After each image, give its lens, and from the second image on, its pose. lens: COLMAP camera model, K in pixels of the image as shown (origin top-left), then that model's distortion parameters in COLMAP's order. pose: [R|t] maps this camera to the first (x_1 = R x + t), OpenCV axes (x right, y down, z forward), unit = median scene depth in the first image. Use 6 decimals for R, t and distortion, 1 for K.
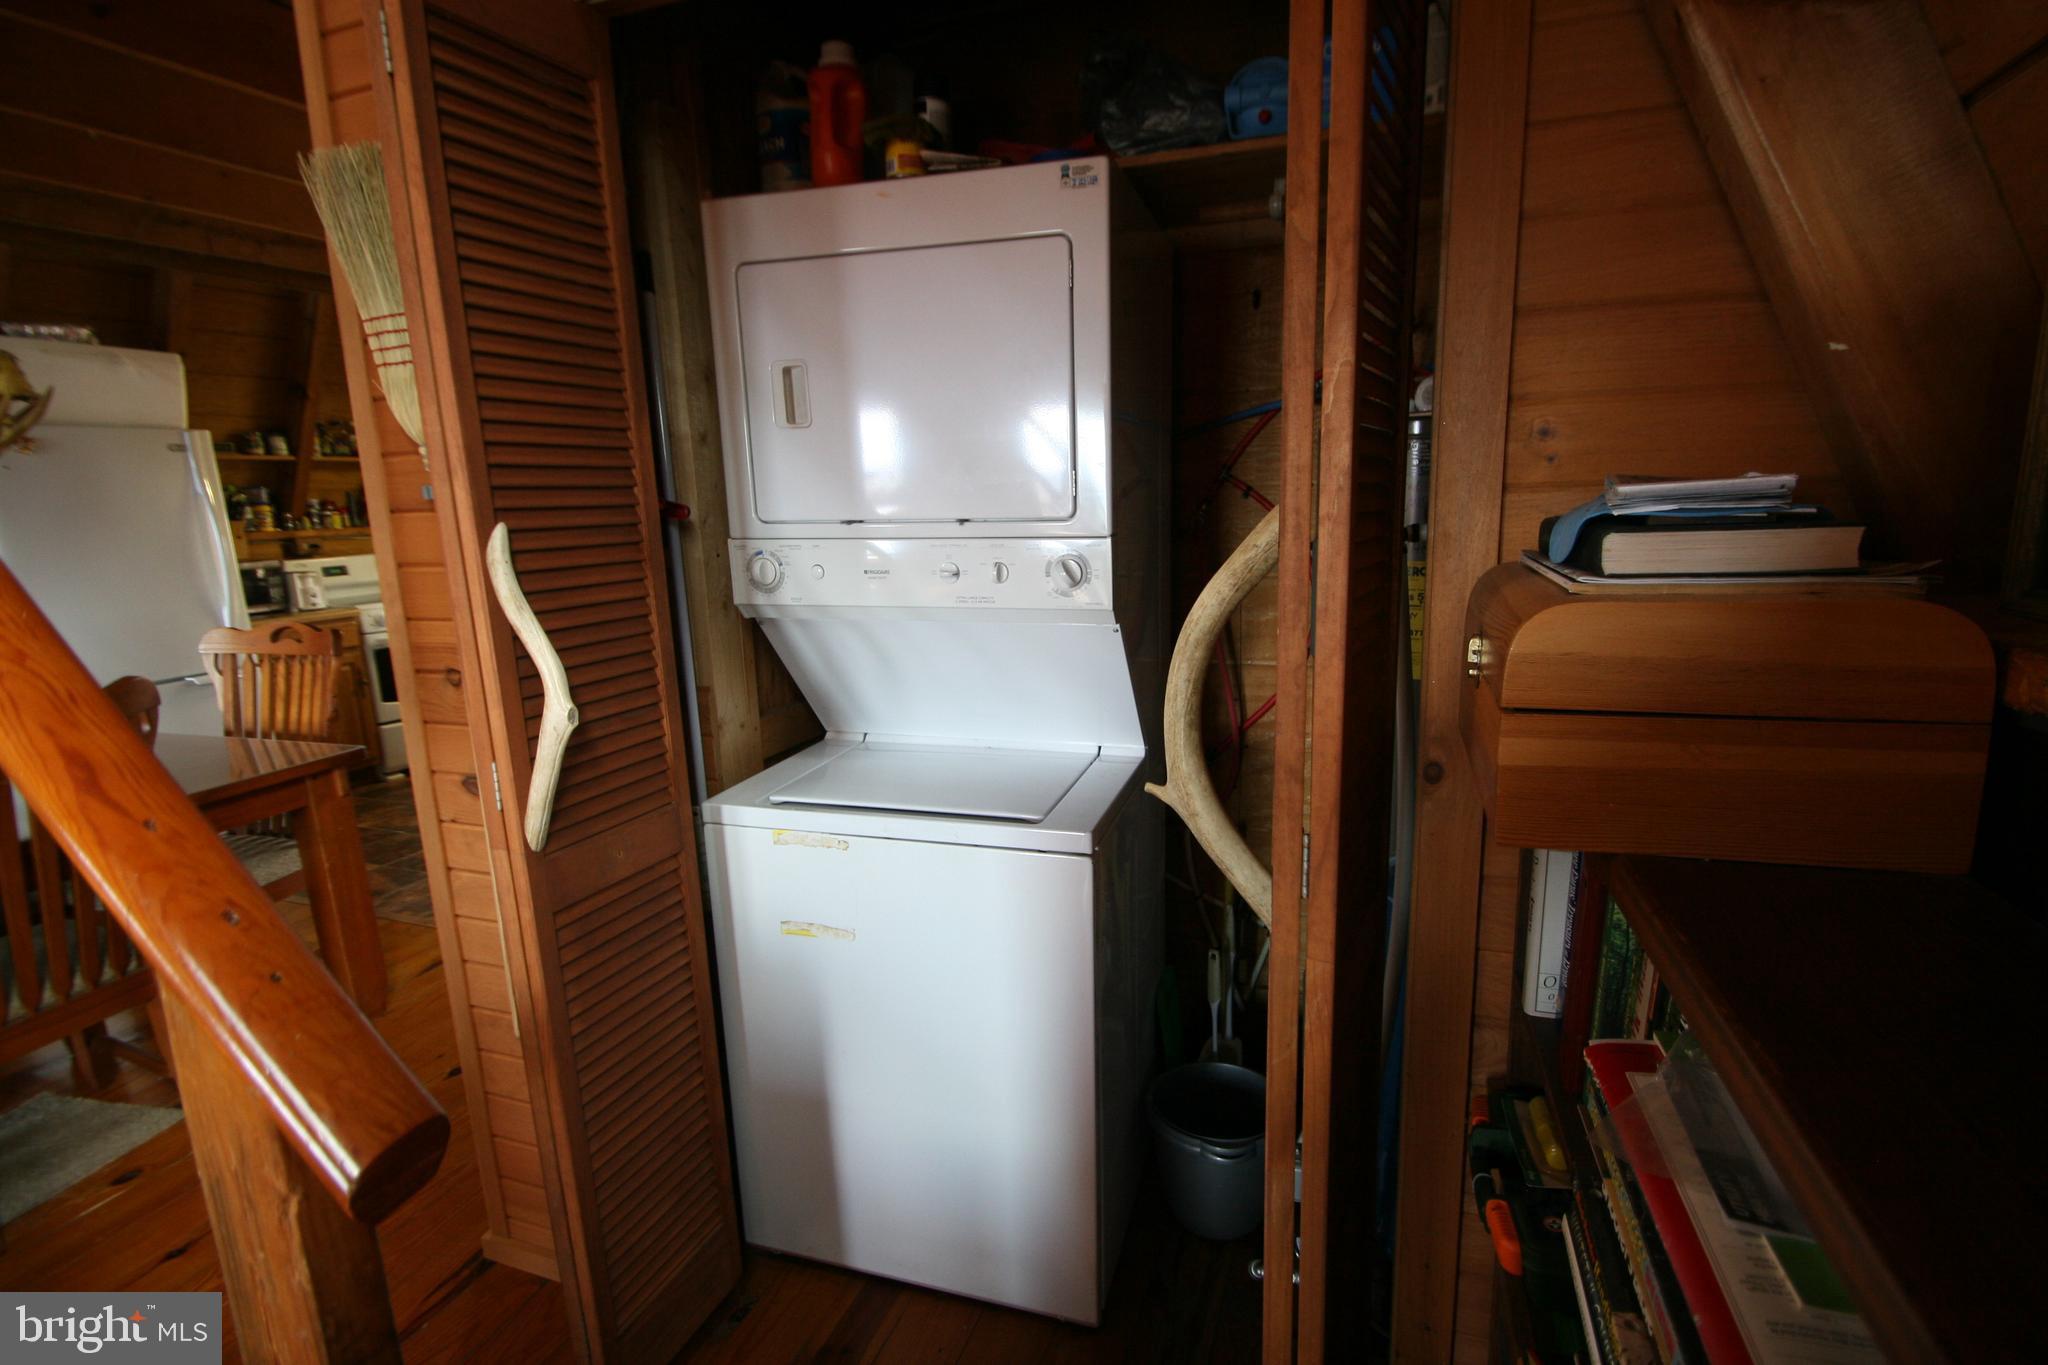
lens RADIAL K [[937.7, 0, 1044.8], [0, 937.7, 678.6], [0, 0, 1]] dist [-0.002588, -0.008697]
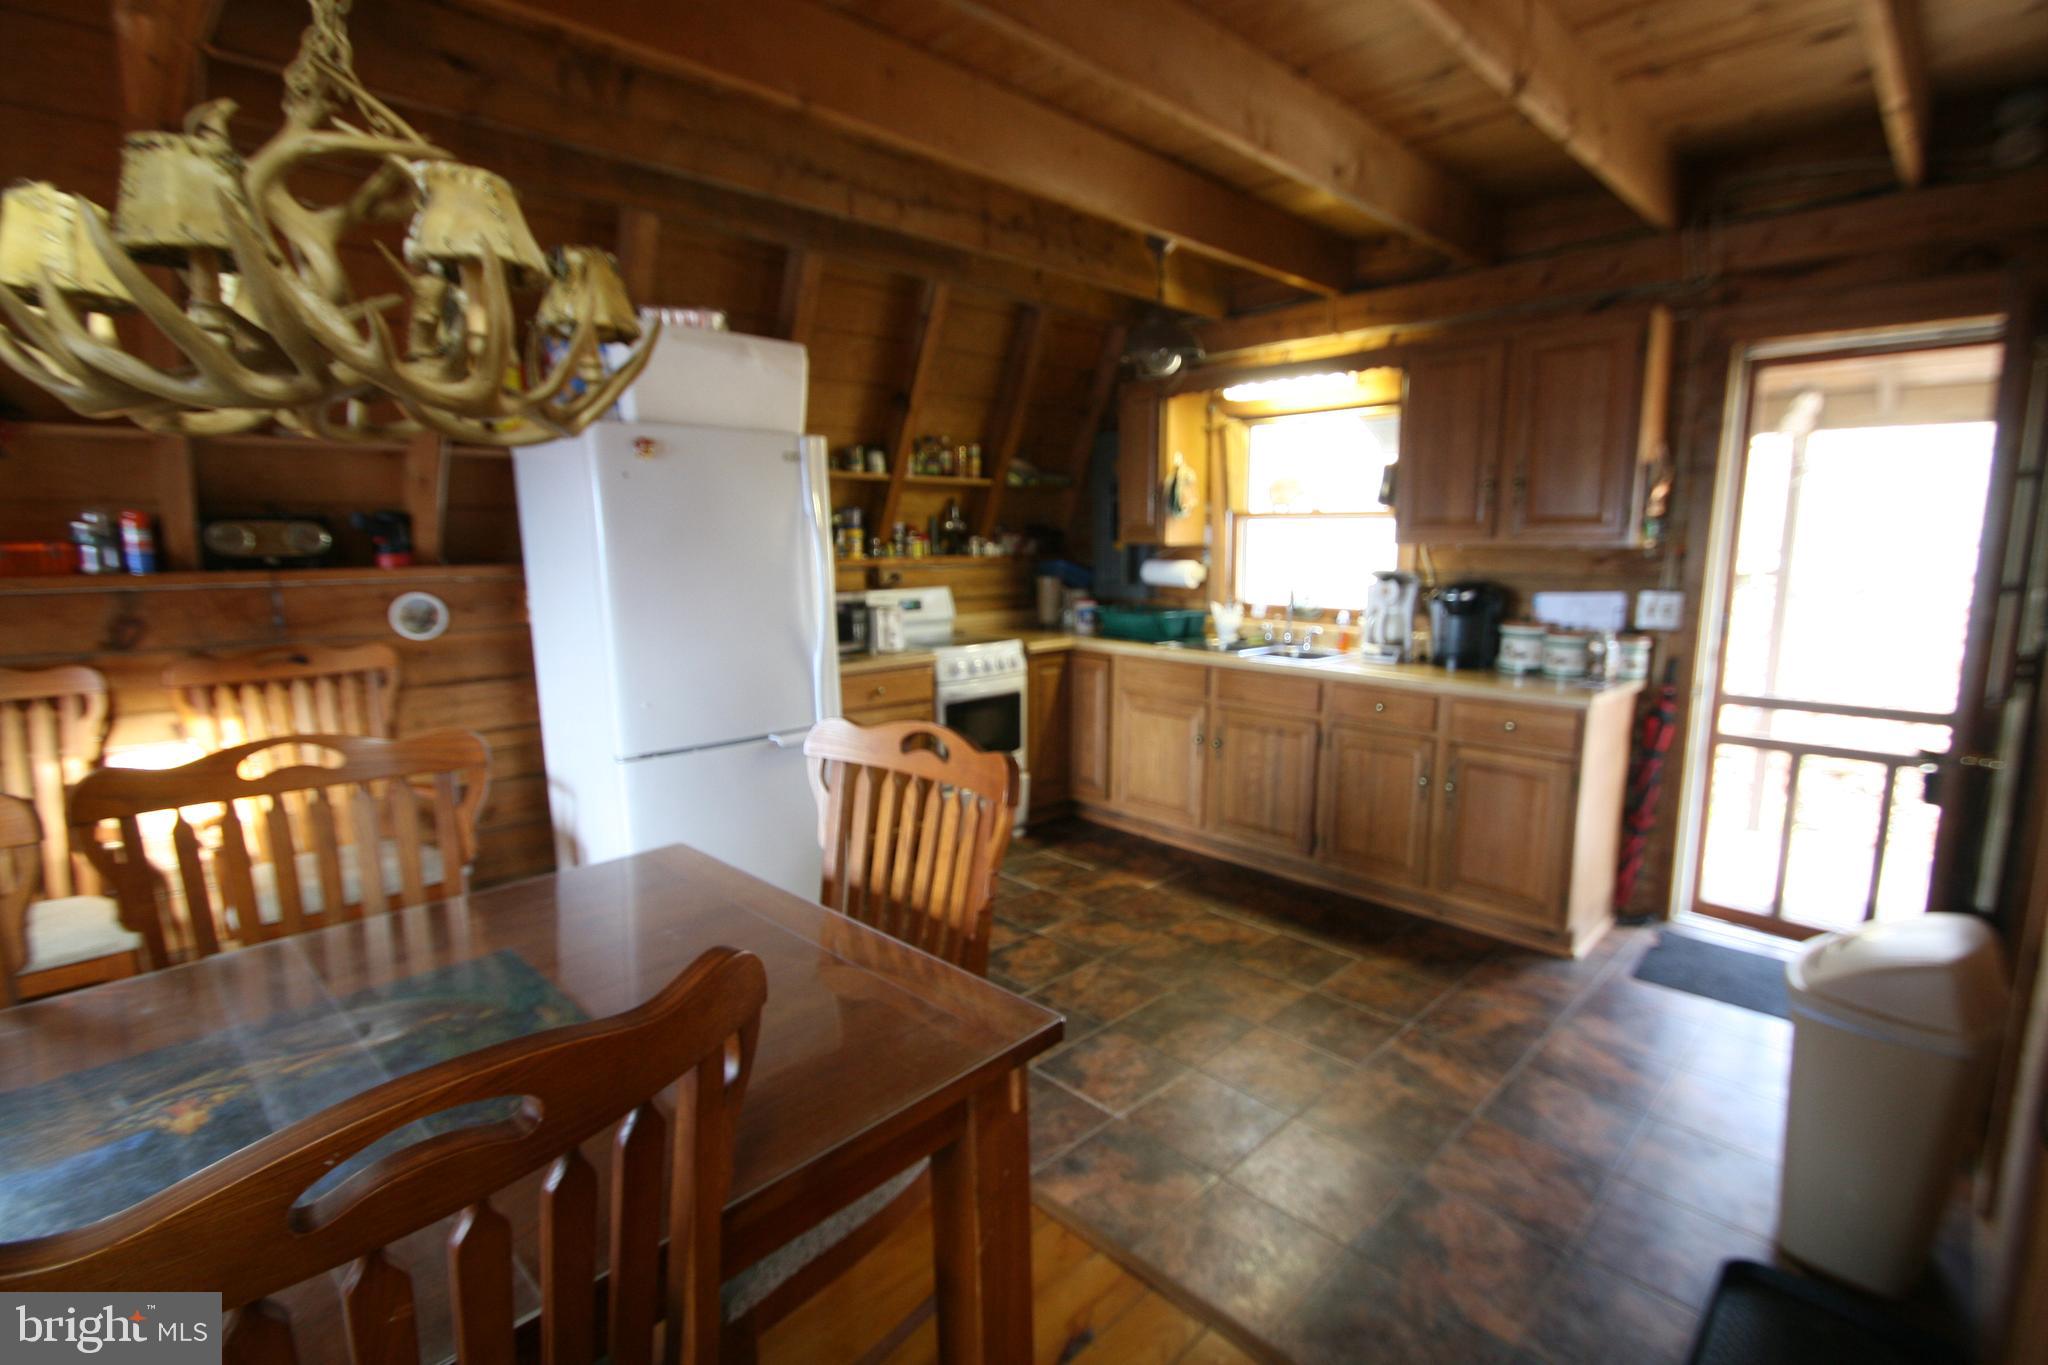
lens RADIAL K [[937.7, 0, 1052.0], [0, 937.7, 685.9], [0, 0, 1]] dist [-0.002588, -0.008697]
pose [[0.901620, 0.094282, -0.422128, -0.279374], [-0.107356, 0.994194, -0.007247, -0.051189], [0.418994, 0.051852, 0.906507, 0.276973]]
